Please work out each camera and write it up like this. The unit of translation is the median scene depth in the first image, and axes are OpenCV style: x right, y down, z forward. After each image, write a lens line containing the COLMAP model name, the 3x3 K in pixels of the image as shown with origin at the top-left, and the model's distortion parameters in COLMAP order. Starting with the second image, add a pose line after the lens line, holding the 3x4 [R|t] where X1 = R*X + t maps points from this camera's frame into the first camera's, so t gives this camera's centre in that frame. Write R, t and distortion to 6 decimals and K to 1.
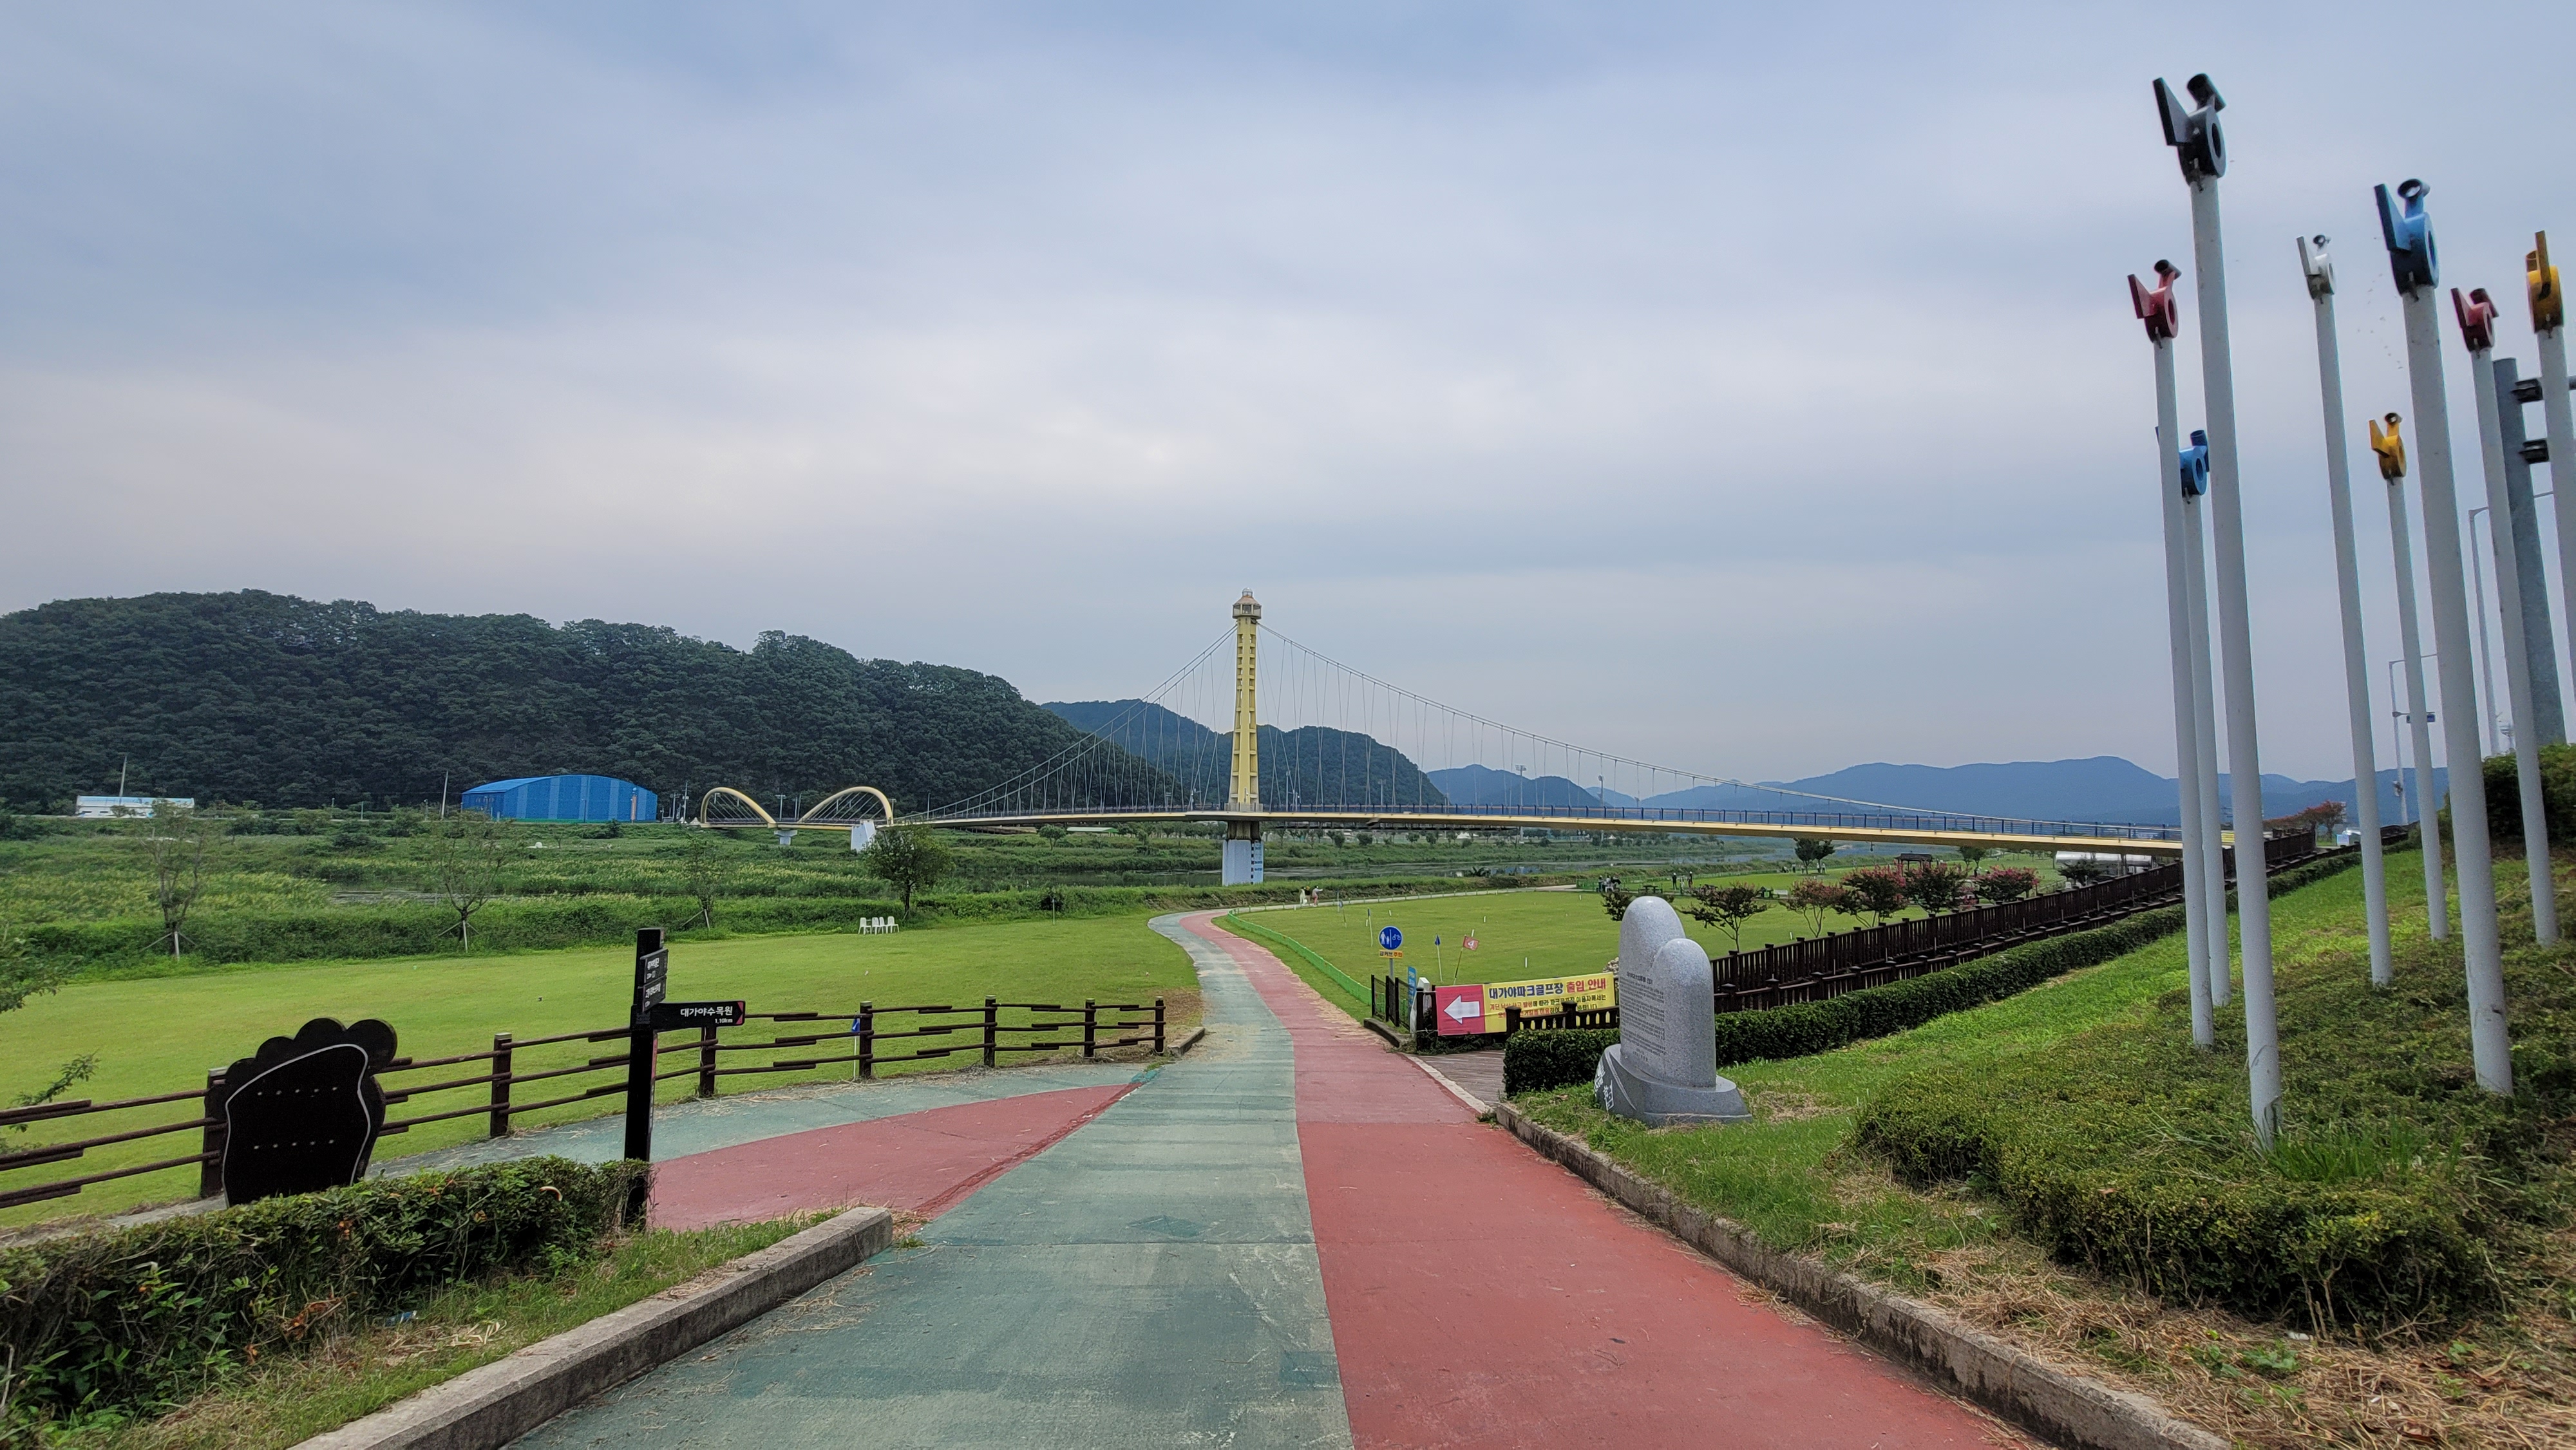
lens RADIAL K [[1081.2, 0, 1292.0], [0, 1081.2, 721.4], [0, 0, 1]] dist [-0.003294, -0.000557]
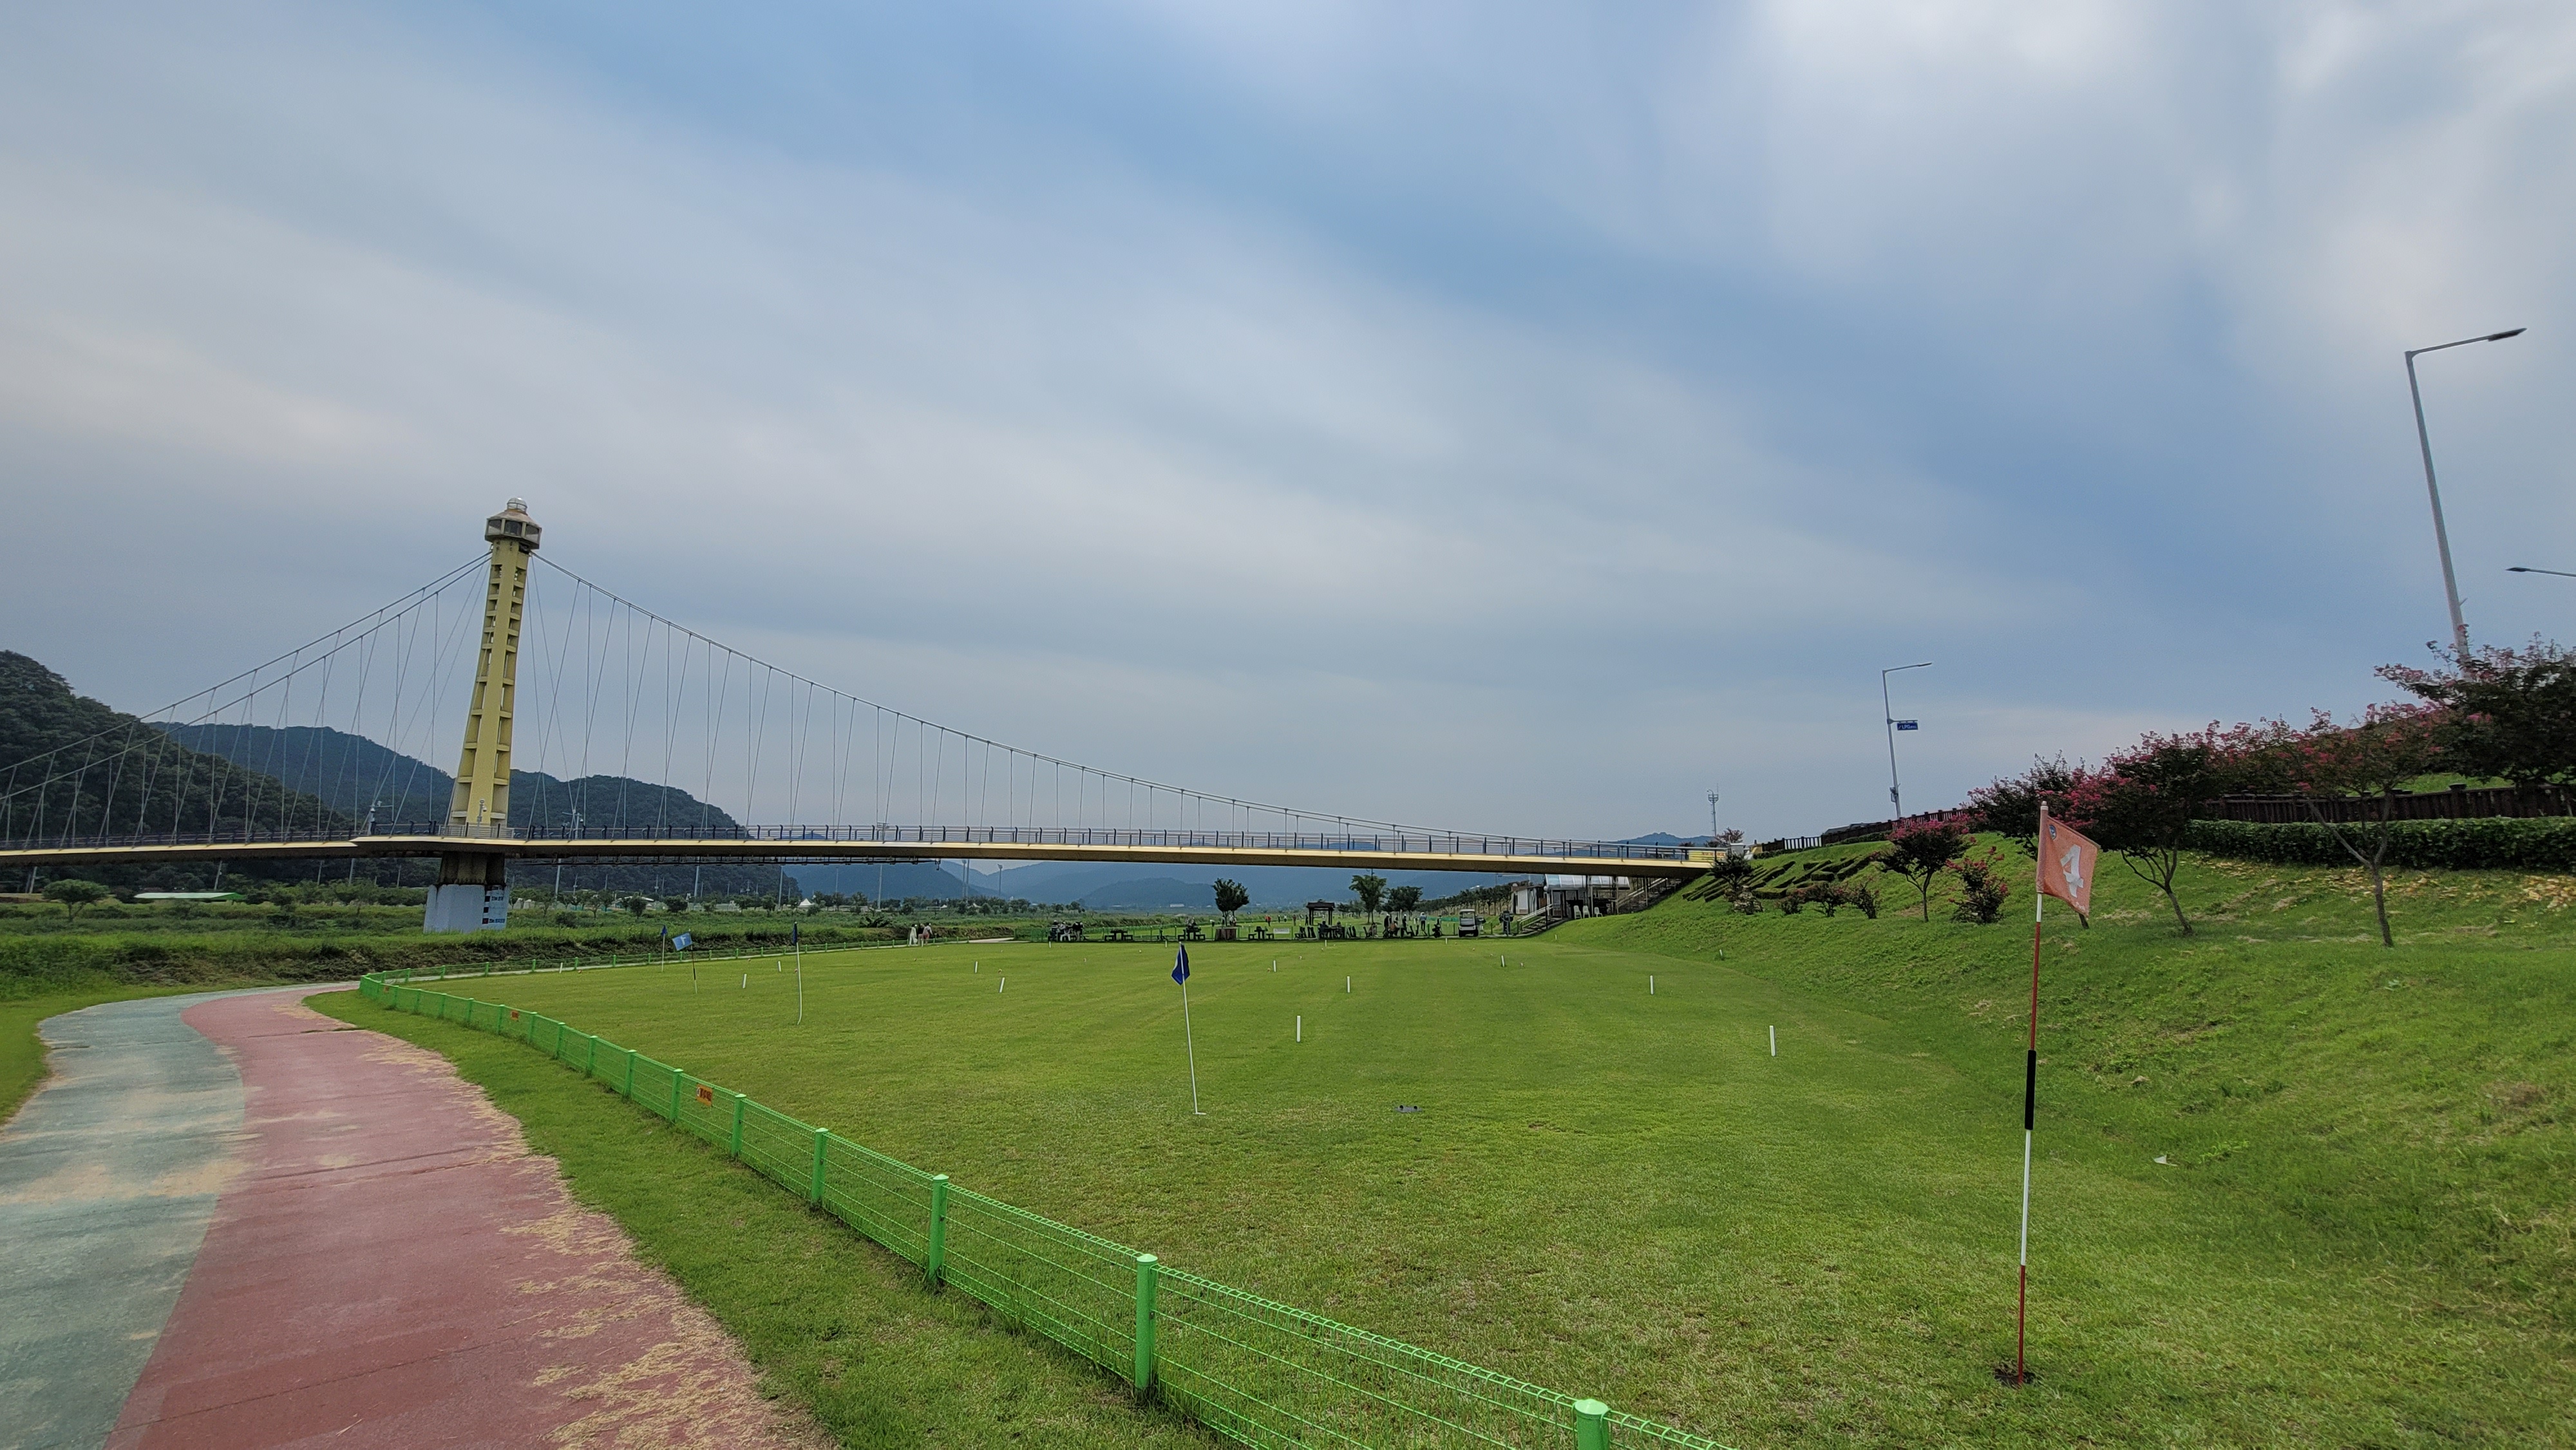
lens RADIAL K [[1081.2, 0, 1285.8], [0, 1081.2, 730.9], [0, 0, 1]] dist [-0.003294, -0.000557]
pose [[0.833120, 0.077321, 0.547661, -0.001041], [-0.042436, 0.996197, -0.076092, 0.046415], [-0.551462, 0.040153, 0.833233, 0.209633]]
